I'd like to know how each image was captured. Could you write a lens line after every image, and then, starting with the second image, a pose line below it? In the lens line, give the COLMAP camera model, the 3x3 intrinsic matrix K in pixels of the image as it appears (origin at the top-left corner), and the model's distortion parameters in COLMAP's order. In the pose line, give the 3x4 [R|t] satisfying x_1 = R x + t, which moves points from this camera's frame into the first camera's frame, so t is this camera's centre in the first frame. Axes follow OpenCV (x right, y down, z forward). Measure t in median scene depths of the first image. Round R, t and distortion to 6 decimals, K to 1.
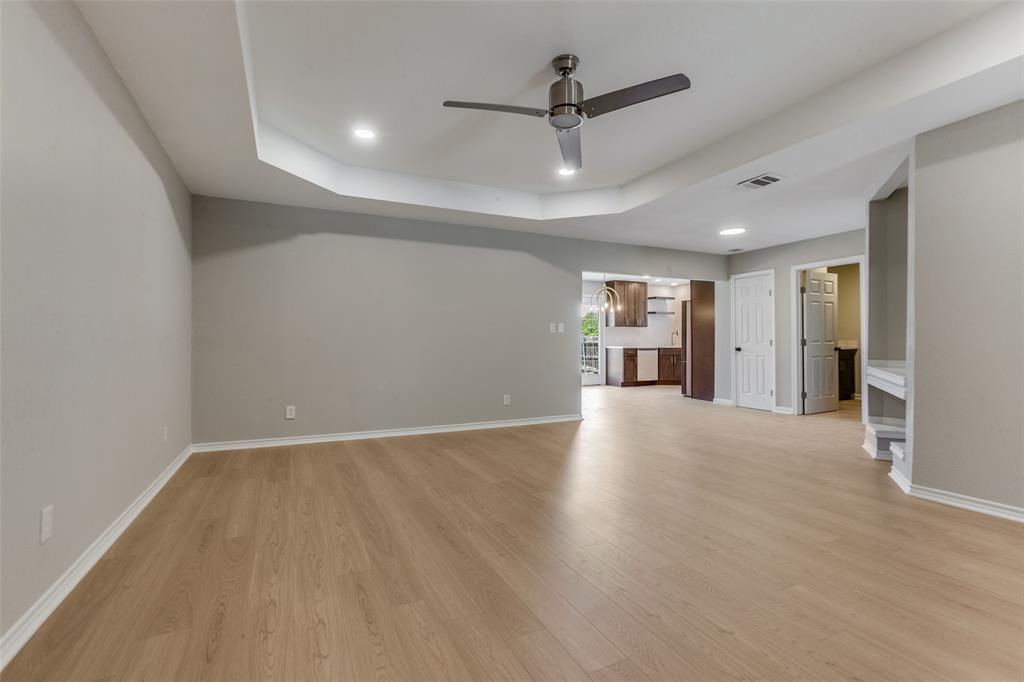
lens RADIAL K [[466.1, 0, 516.0], [0, 466.1, 334.4], [0, 0, 1]] dist [-0.001462, 0.000031]
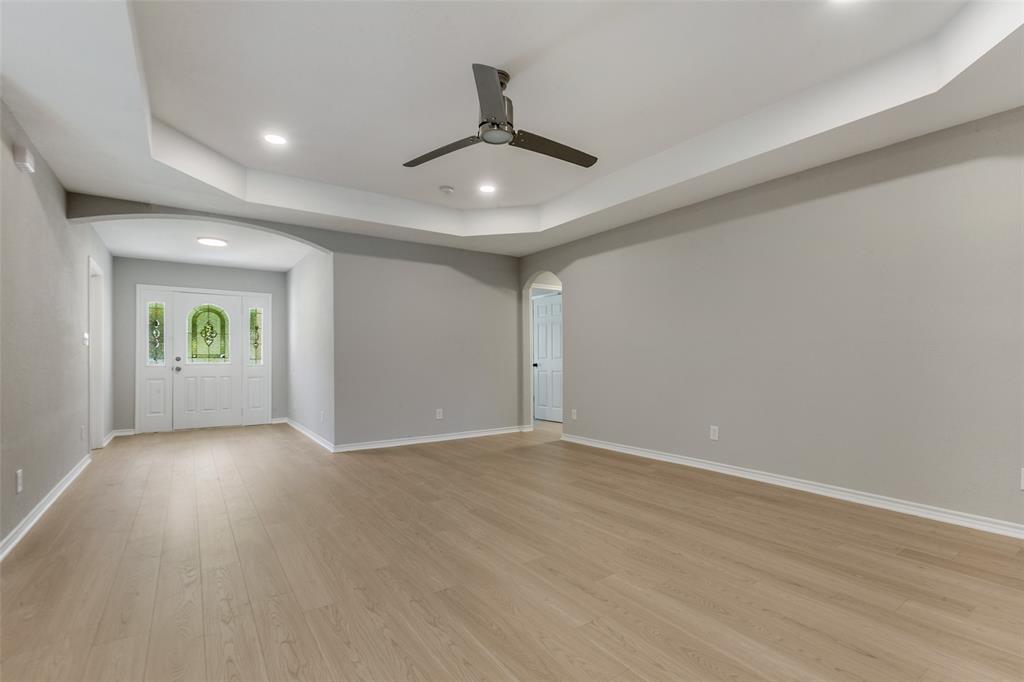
lens RADIAL K [[470.1, 0, 512.9], [0, 470.1, 360.8], [0, 0, 1]] dist [0.000432, 0.000065]
pose [[-0.988106, 0.005381, -0.153677, 0.088749], [0.007105, 0.999918, -0.010675, 0.013633], [0.153607, -0.011640, -0.988063, 0.770396]]
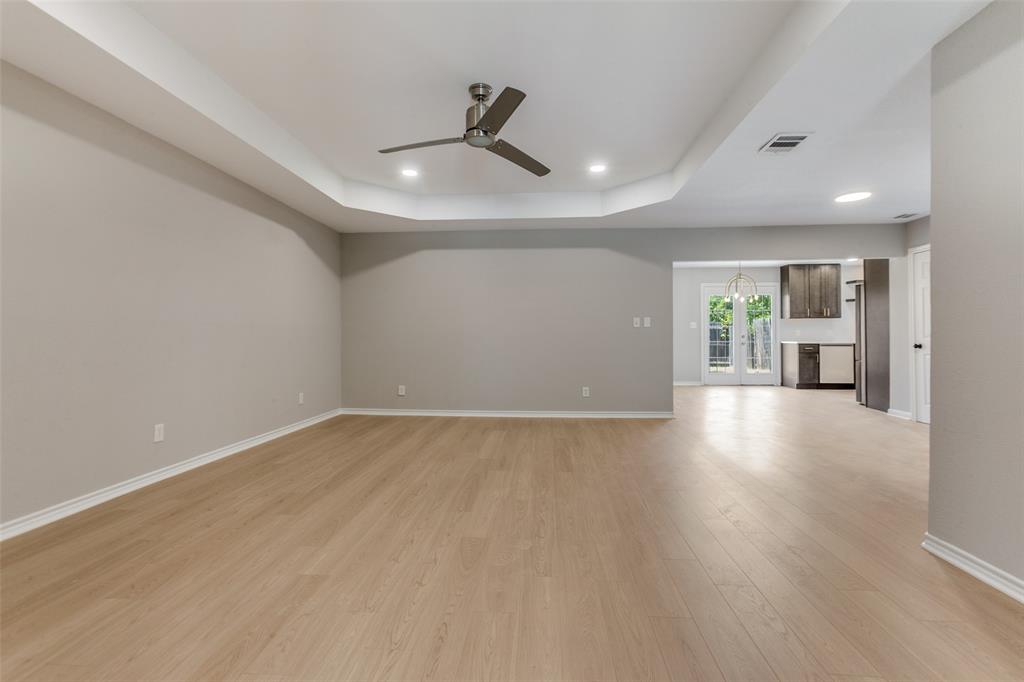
lens RADIAL K [[458.3, 0, 514.4], [0, 458.3, 333.1], [0, 0, 1]] dist [0.000490, 0.000216]
pose [[0.867595, -0.003388, -0.497259, 0.281795], [0.008422, 0.999933, 0.007882, -0.000555], [0.497199, -0.011026, 0.867566, 0.027258]]
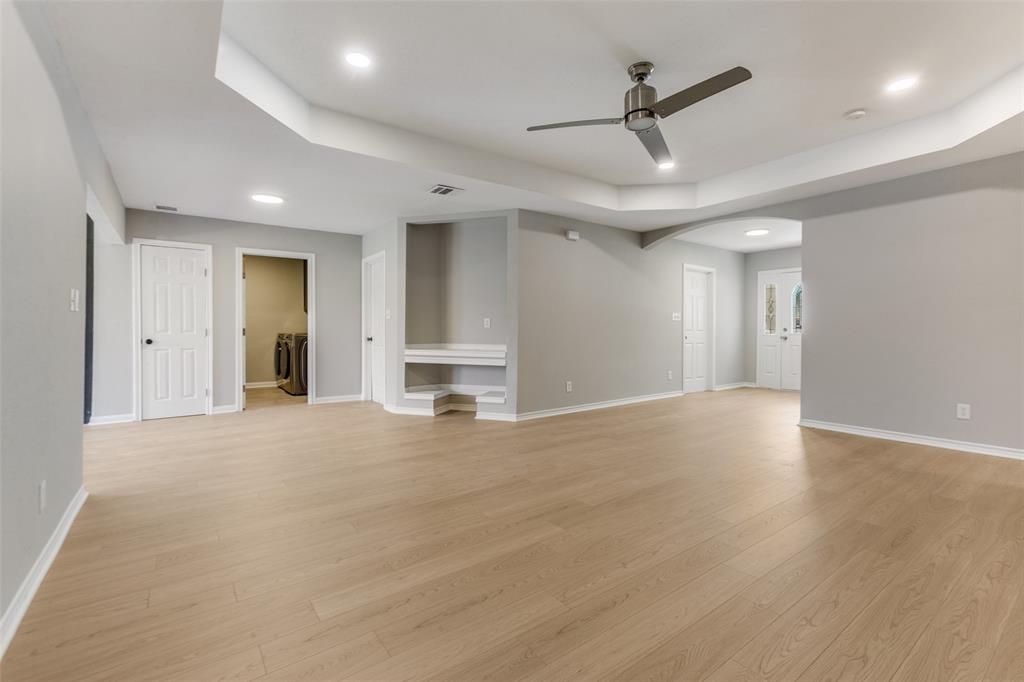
lens RADIAL K [[457.6, 0, 512.0], [0, 457.6, 341.0], [0, 0, 1]] dist [-0.001283, -0.000140]
pose [[-0.176147, -0.021521, 0.984129, -0.338008], [-0.012871, 0.999726, 0.019558, 0.009538], [-0.984280, -0.009221, -0.176376, 0.569544]]
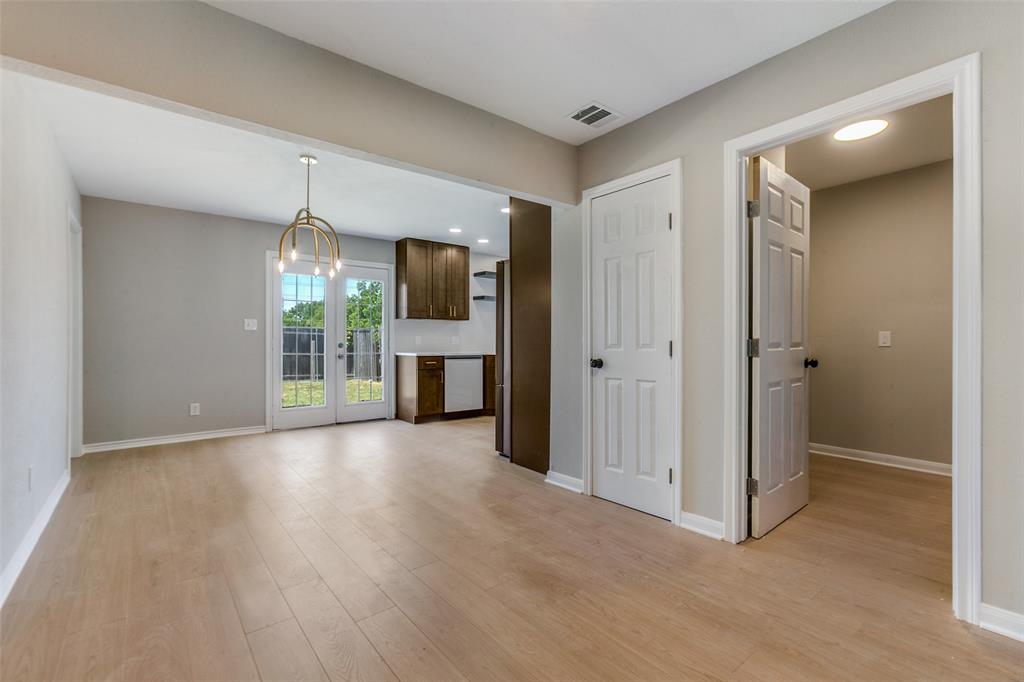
lens RADIAL K [[449.9, 0, 530.7], [0, 449.9, 342.3], [0, 0, 1]] dist [-0.002223, -0.000133]
pose [[0.965252, 0.003618, 0.261297, 0.314933], [-0.006603, 0.999923, 0.010544, 0.009036], [-0.261238, -0.011903, 0.965201, 0.626800]]
